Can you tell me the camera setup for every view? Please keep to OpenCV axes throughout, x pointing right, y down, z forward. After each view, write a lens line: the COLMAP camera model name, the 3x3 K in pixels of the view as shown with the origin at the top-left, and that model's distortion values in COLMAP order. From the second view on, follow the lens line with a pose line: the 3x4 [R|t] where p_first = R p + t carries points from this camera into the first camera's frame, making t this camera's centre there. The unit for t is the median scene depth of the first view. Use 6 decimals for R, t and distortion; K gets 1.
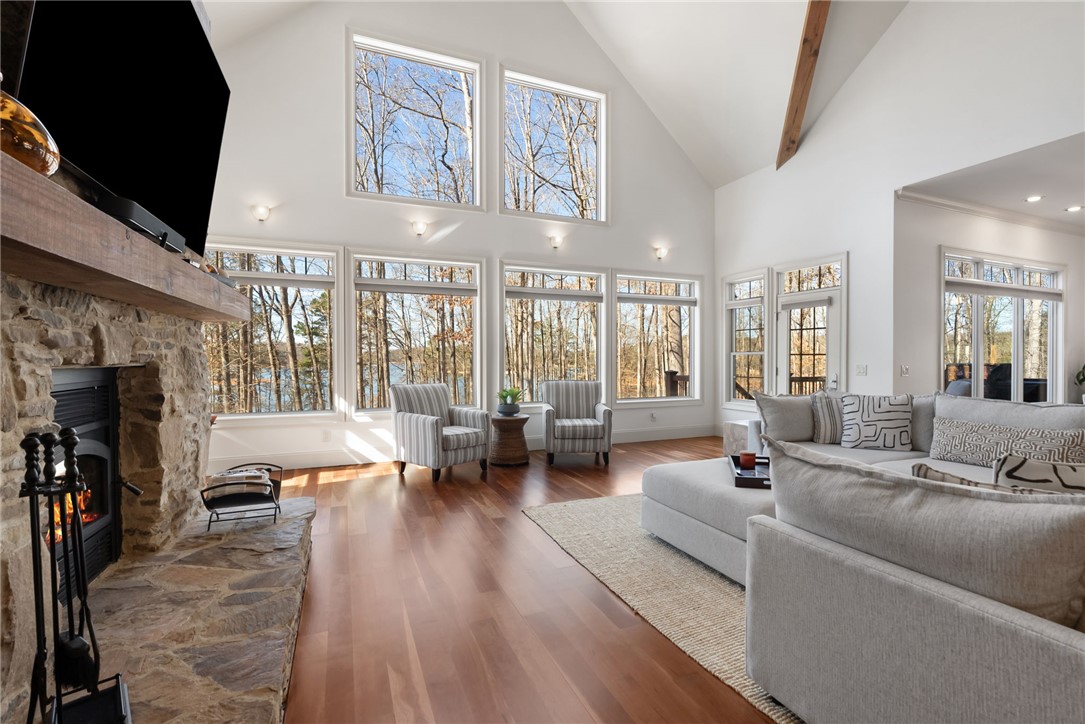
lens RADIAL K [[485.4, 0, 542.5], [0, 485.4, 362.0], [0, 0, 1]] dist [-0.001152, -0.000168]
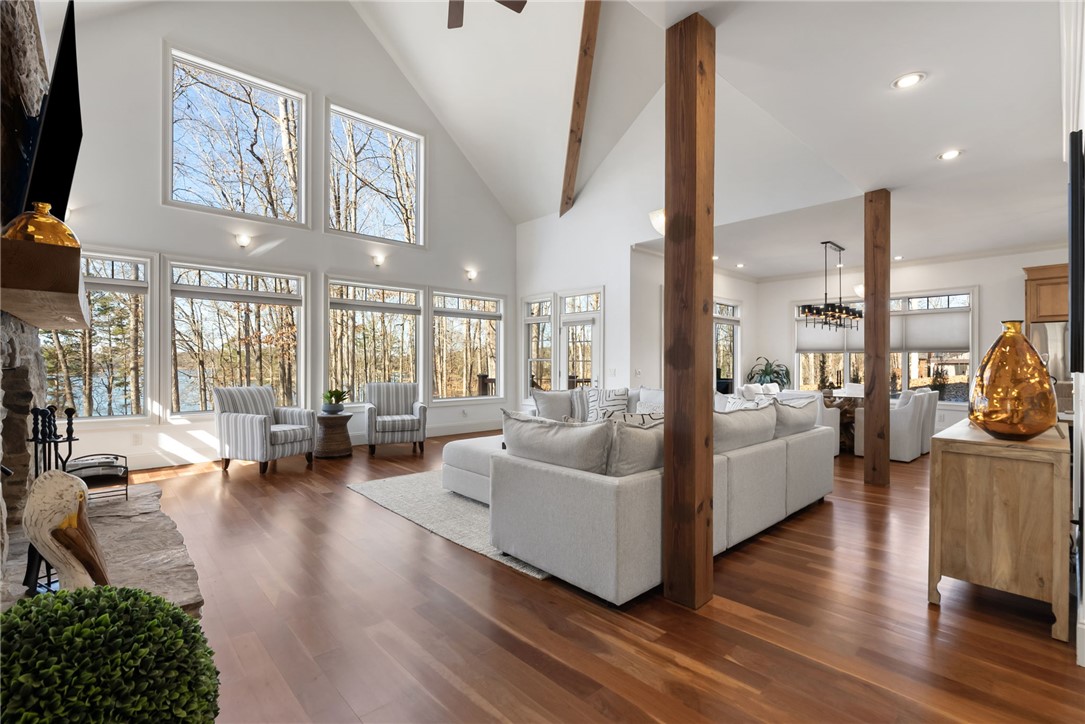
lens RADIAL K [[485.4, 0, 542.5], [0, 485.4, 362.0], [0, 0, 1]] dist [-0.001152, -0.000168]
pose [[0.938762, 0.004217, 0.344540, -0.001985], [-0.000413, 0.999938, -0.011116, 0.002124], [-0.344566, 0.010293, 0.938706, -0.223806]]
